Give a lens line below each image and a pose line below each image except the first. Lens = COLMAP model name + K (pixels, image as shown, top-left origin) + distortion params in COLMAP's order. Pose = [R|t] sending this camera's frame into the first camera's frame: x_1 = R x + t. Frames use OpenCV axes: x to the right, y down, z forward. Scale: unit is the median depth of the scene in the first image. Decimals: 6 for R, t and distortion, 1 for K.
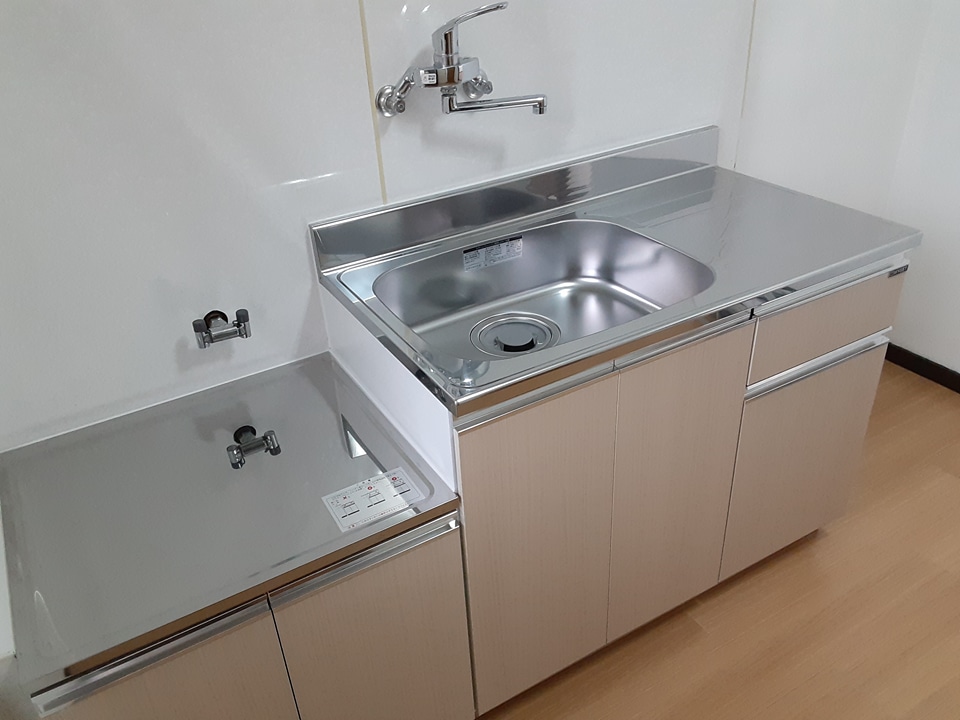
lens RADIAL K [[772.1, 0, 468.3], [0, 772.1, 363.3], [0, 0, 1]] dist [0.110867, -0.181915]
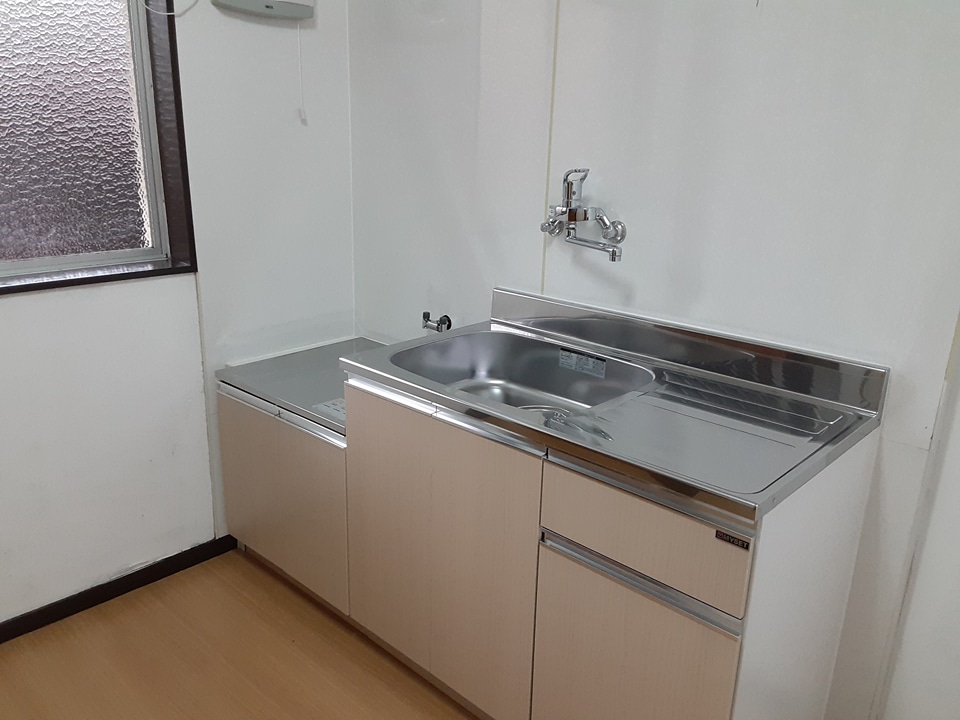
lens RADIAL K [[772.1, 0, 468.3], [0, 772.1, 363.3], [0, 0, 1]] dist [0.110867, -0.181915]
pose [[0.289115, 0.352464, -0.890046, 1.154731], [-0.523667, 0.836538, 0.161171, -0.264872], [0.801364, 0.419491, 0.426430, 0.375863]]
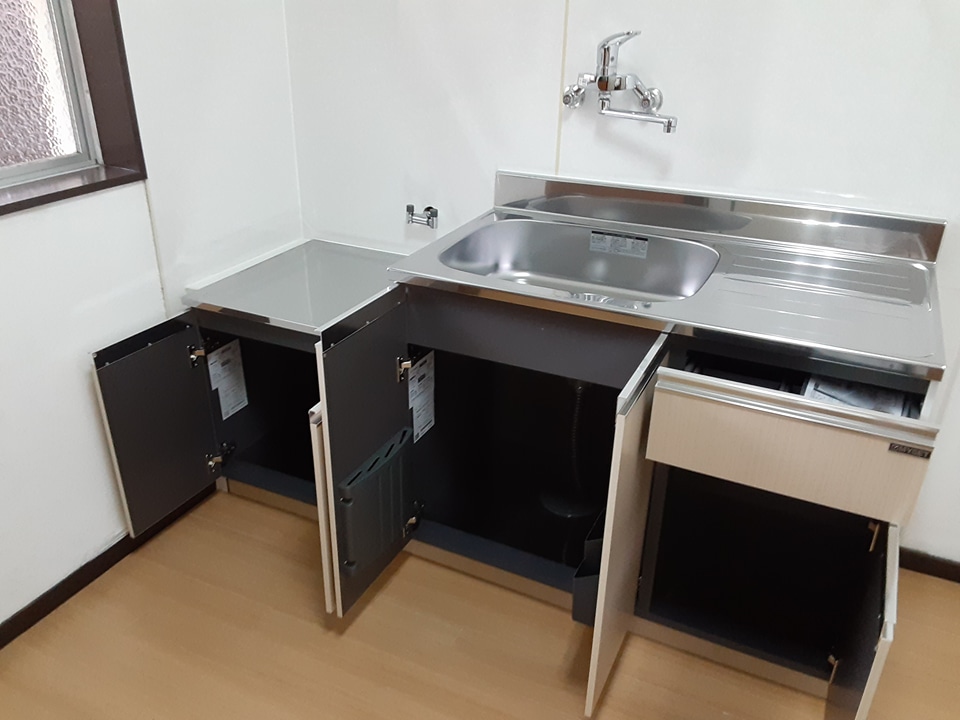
lens RADIAL K [[772.1, 0, 468.3], [0, 772.1, 363.3], [0, 0, 1]] dist [0.110867, -0.181915]
pose [[0.559957, 0.425569, -0.710872, 0.888139], [-0.461489, 0.872784, 0.158981, -0.073163], [0.688095, 0.239037, 0.685117, 0.096395]]
